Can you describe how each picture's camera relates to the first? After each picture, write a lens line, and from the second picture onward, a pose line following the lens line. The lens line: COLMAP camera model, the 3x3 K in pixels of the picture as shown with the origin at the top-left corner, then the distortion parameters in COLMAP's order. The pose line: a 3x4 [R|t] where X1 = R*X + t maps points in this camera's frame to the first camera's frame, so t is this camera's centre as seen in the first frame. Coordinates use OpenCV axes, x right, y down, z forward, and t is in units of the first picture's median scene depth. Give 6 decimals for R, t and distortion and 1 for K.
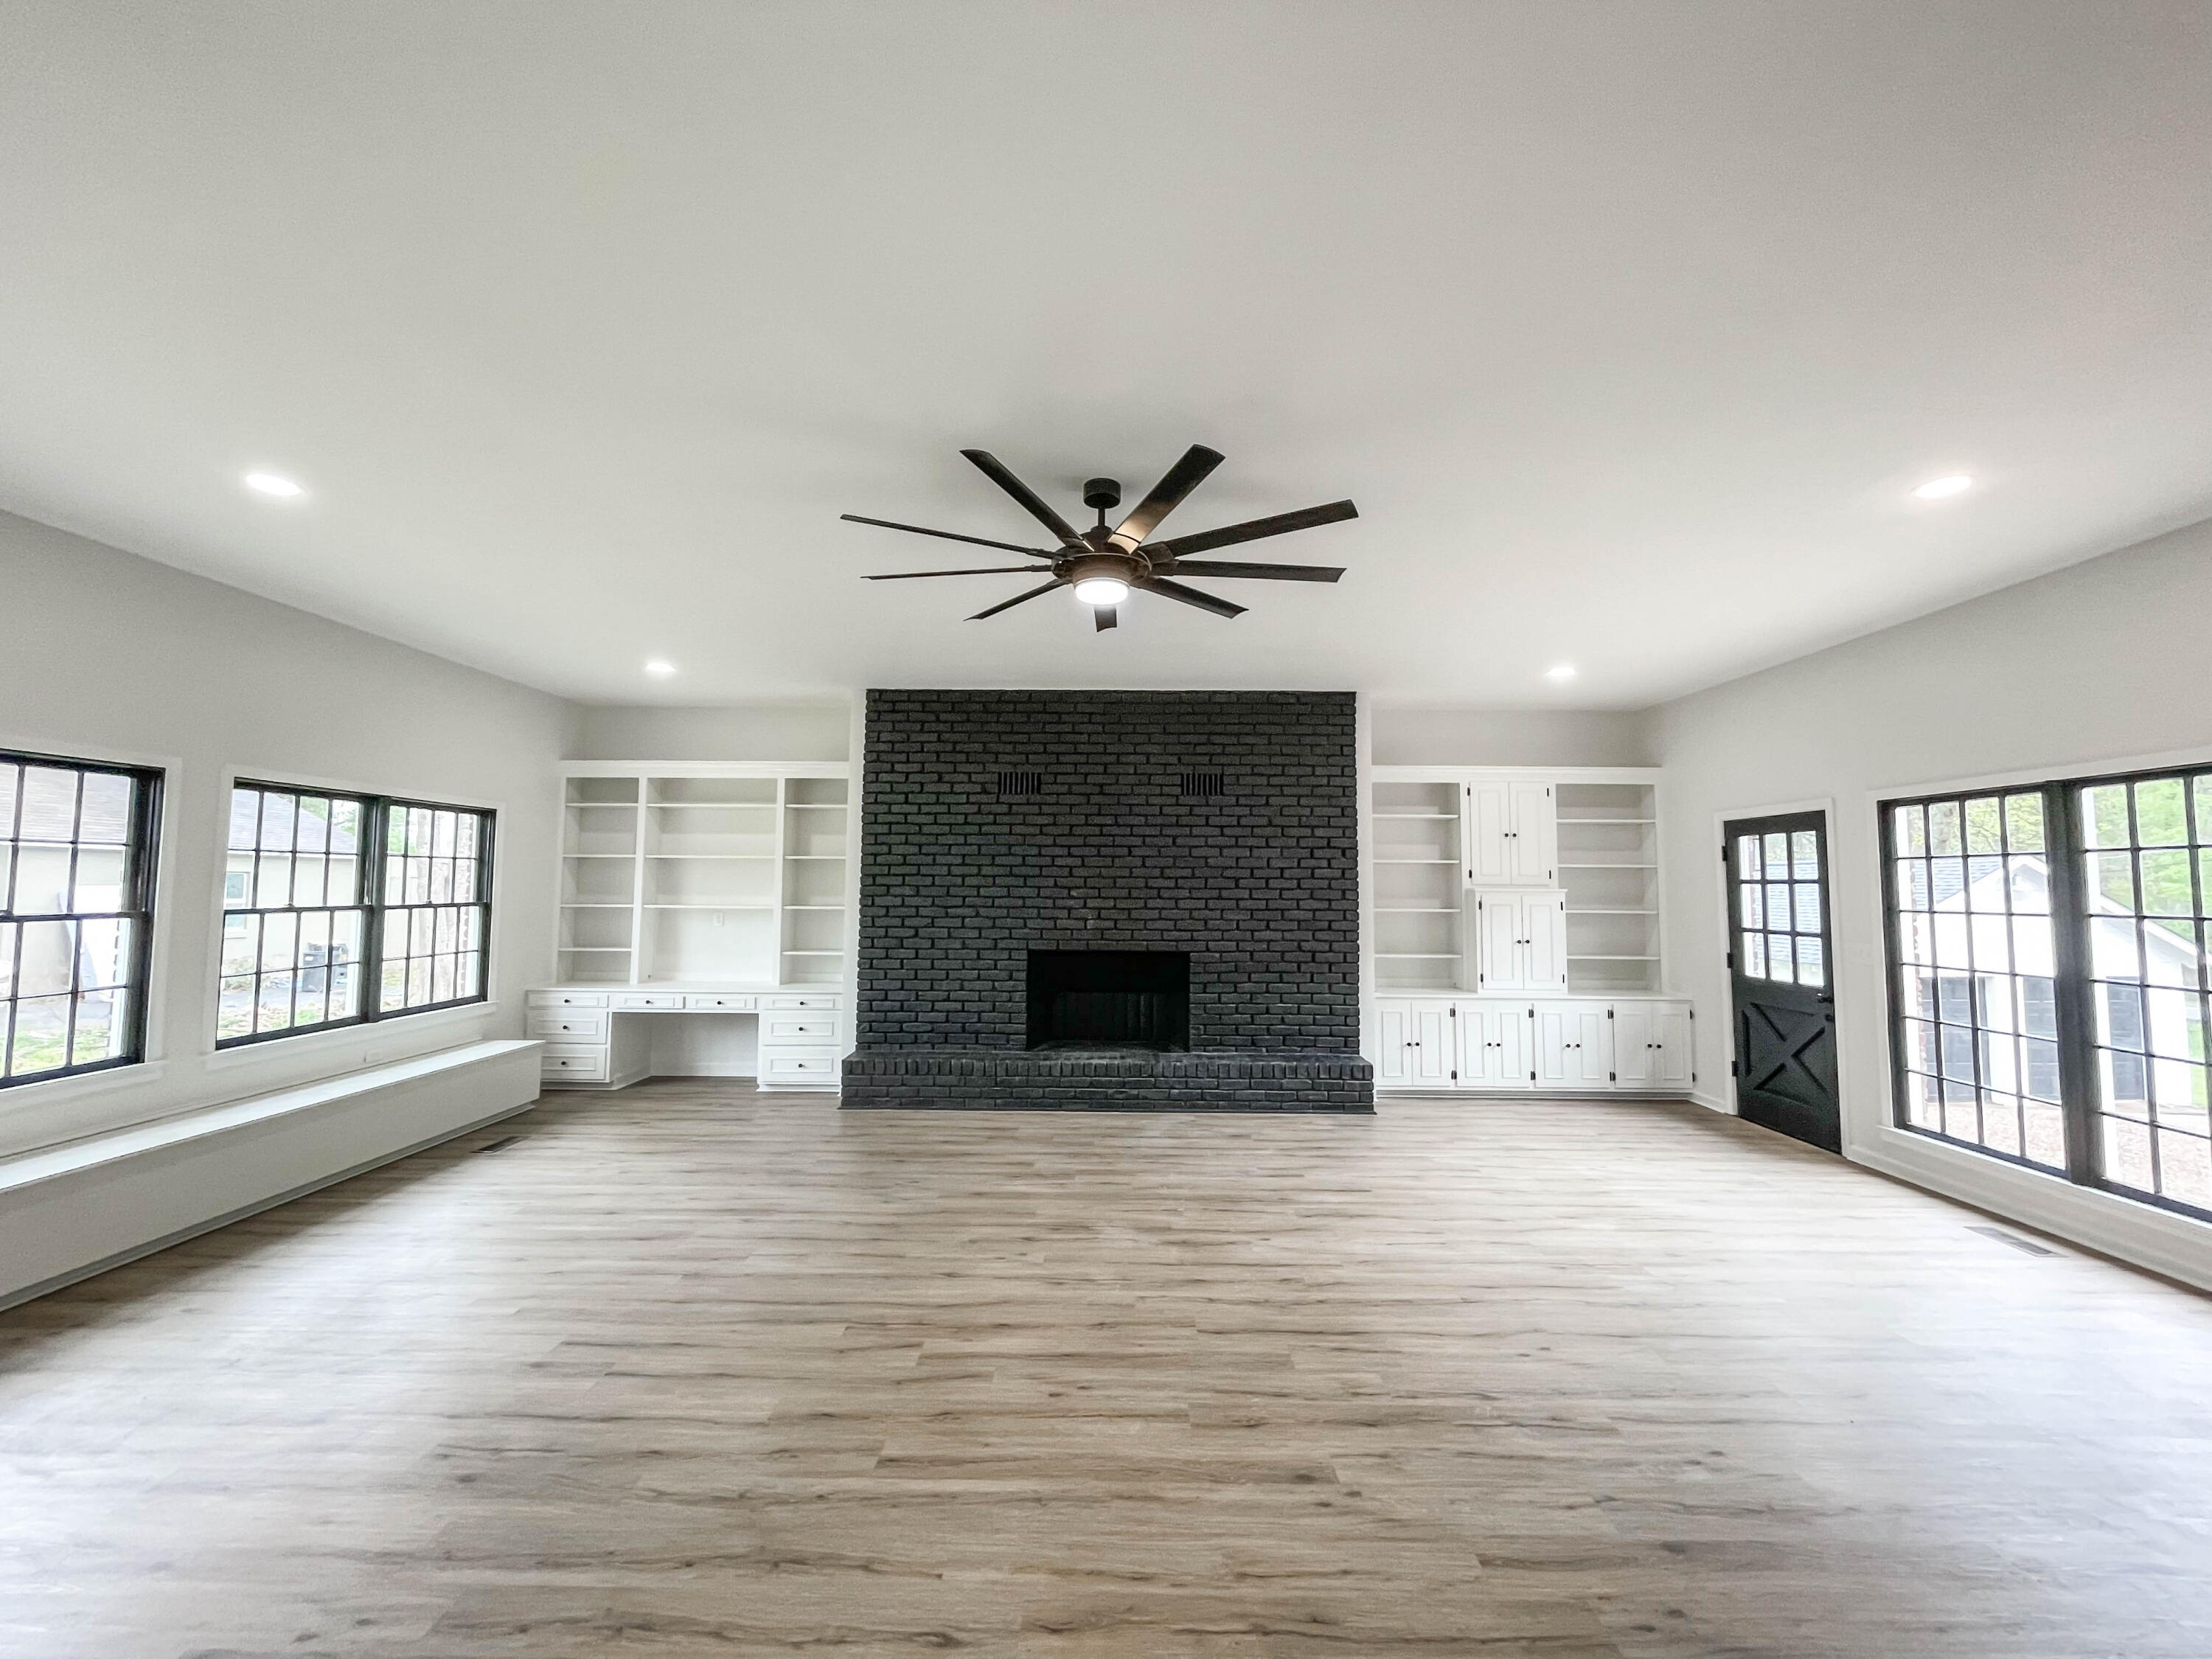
lens RADIAL K [[897.6, 0, 1103.6], [0, 897.6, 827.1], [0, 0, 1]] dist [-0.001549, -0.000048]
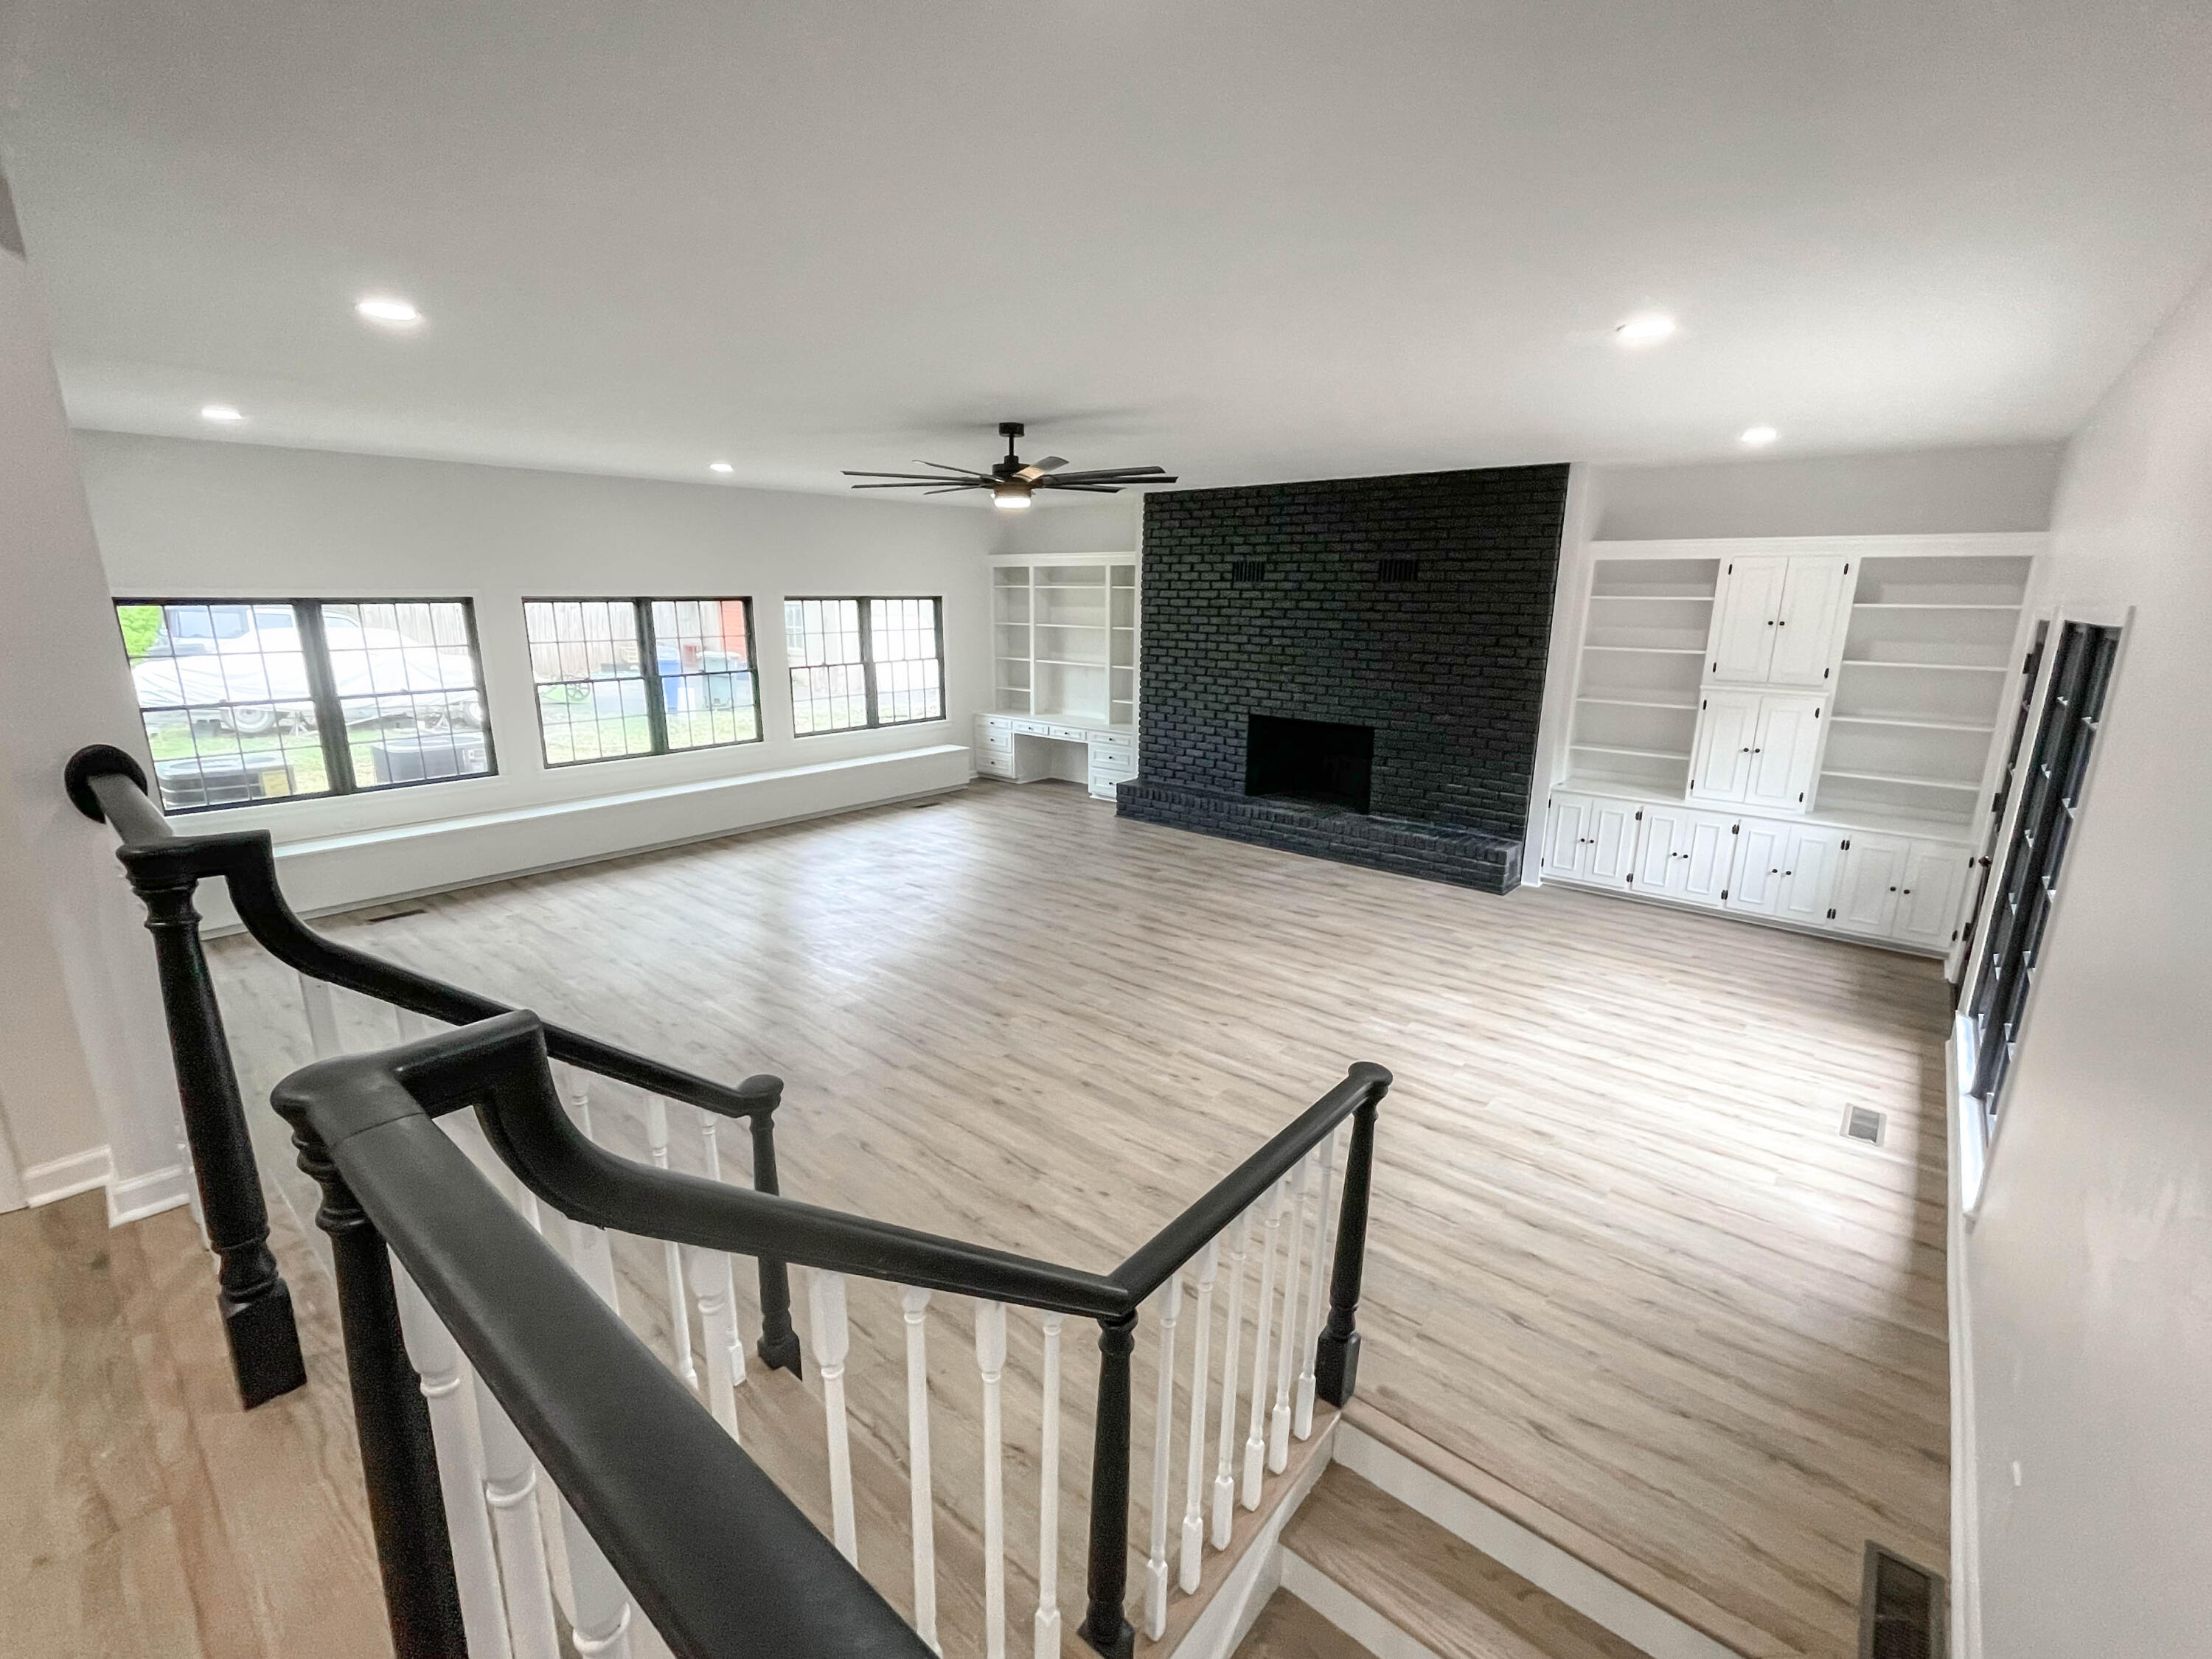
lens RADIAL K [[952.3, 0, 1101.4], [0, 952.3, 827.9], [0, 0, 1]] dist [-0.001734, 0.000234]
pose [[0.766631, 0.154859, -0.623133, 0.613012], [0.039770, 0.957165, 0.286799, -0.097327], [0.640855, -0.244651, 0.727634, -0.104938]]
